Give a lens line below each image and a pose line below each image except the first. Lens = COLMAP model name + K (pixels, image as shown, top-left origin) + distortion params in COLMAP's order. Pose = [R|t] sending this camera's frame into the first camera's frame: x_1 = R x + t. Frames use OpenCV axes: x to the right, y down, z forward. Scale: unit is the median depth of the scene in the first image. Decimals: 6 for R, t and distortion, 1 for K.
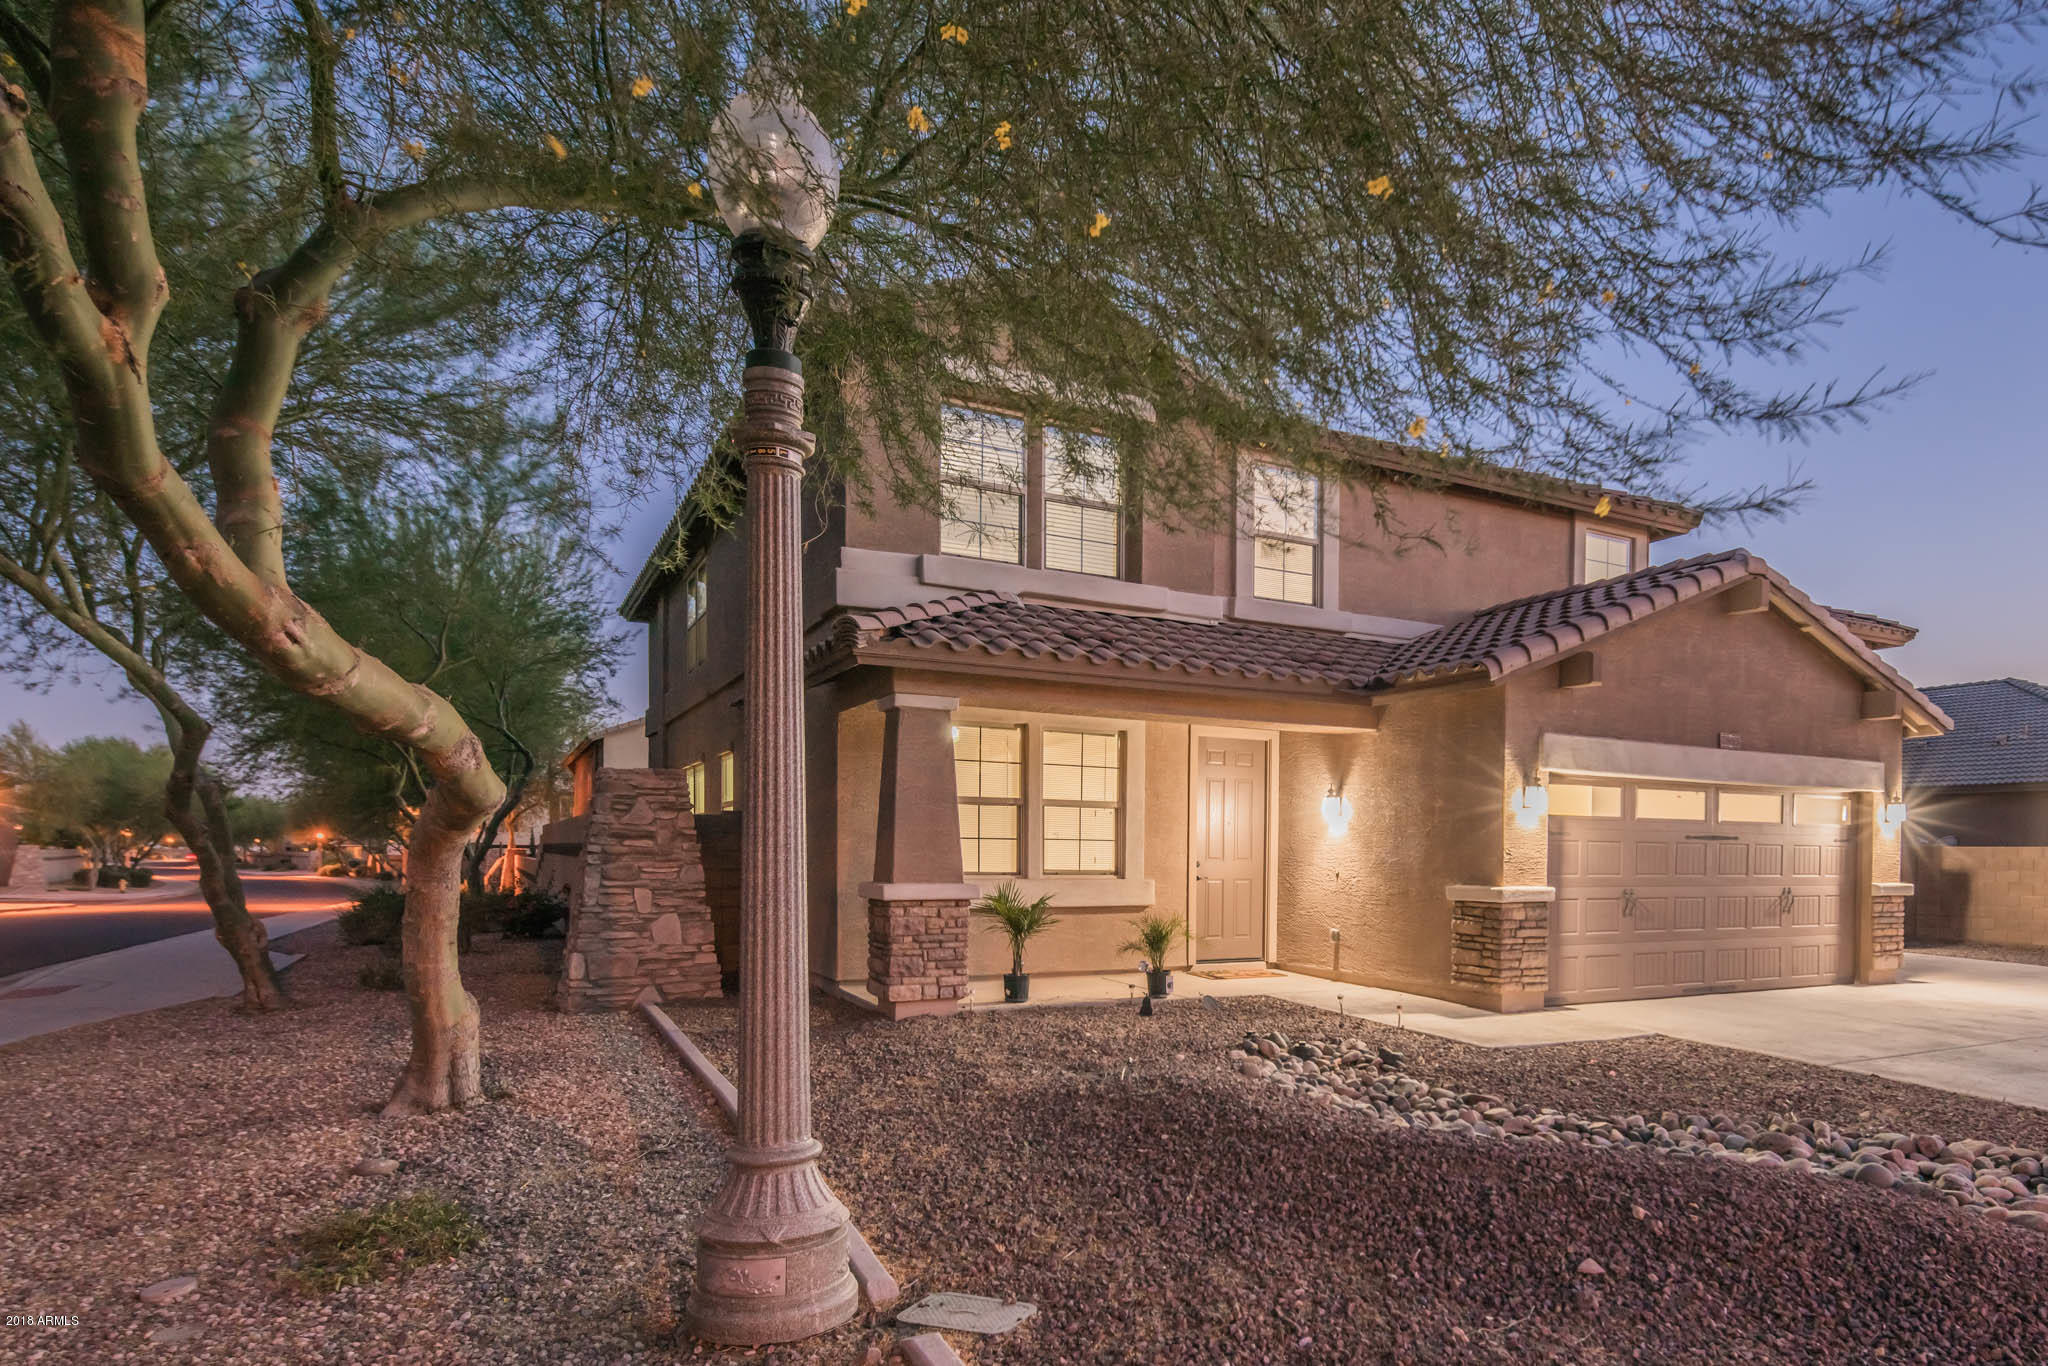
lens RADIAL K [[976.4, 0, 1197.3], [0, 976.4, 872.7], [0, 0, 1]] dist [0.000676, 0.000046]
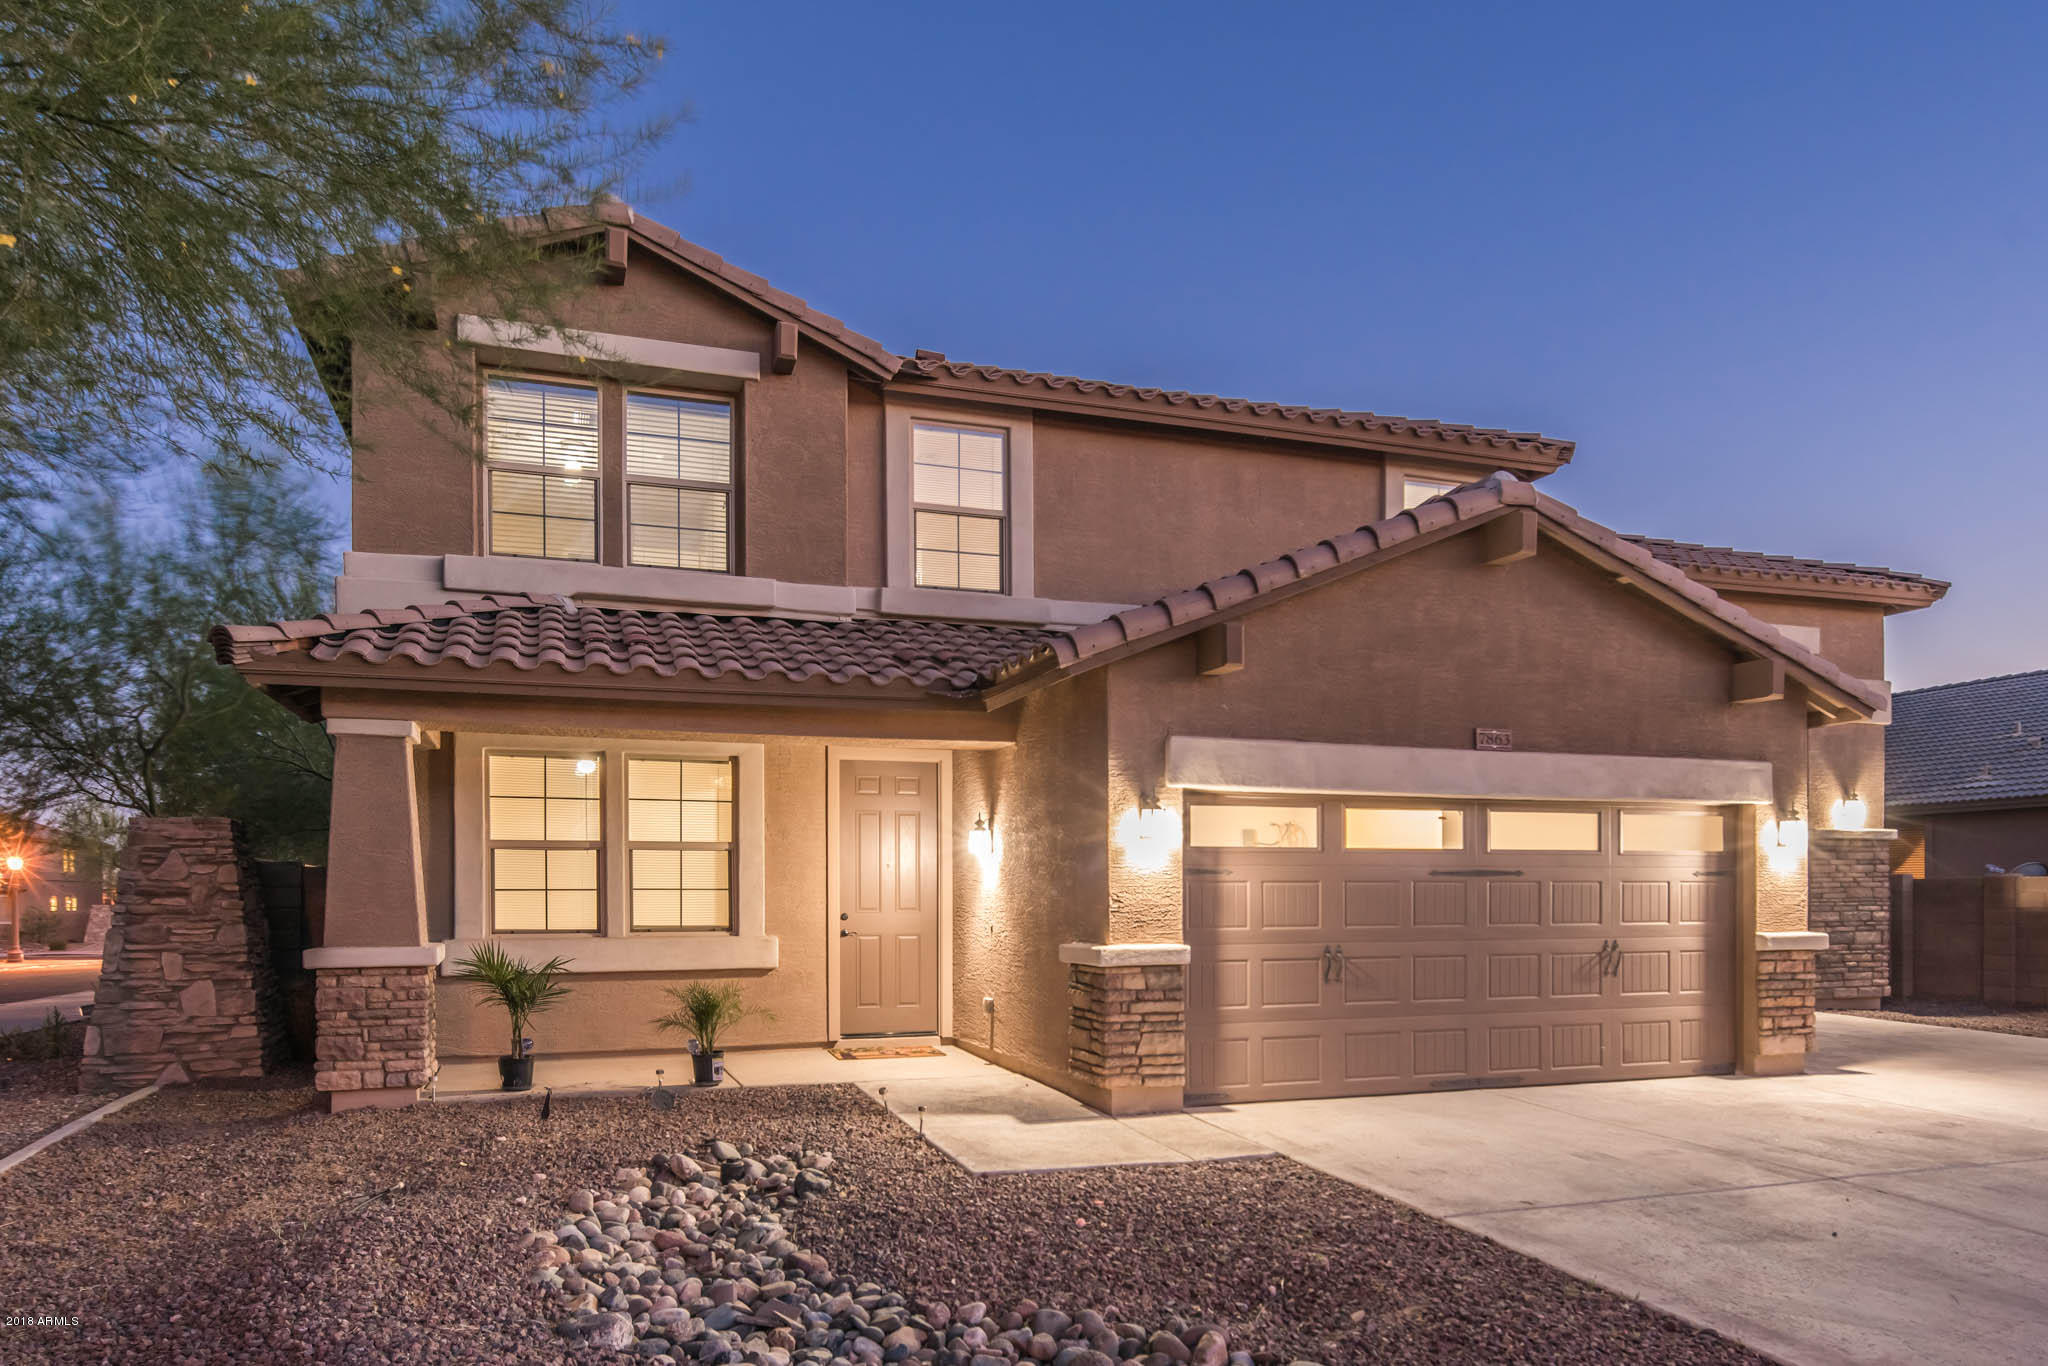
lens RADIAL K [[1071.2, 0, 1024.5], [0, 1071.2, 904.5], [0, 0, 1]] dist [0.004405, -0.000119]
pose [[0.985754, -0.013160, -0.167676, 0.372139], [0.010597, 0.999813, -0.016171, -0.003565], [0.167858, 0.014163, 0.985709, 0.181596]]
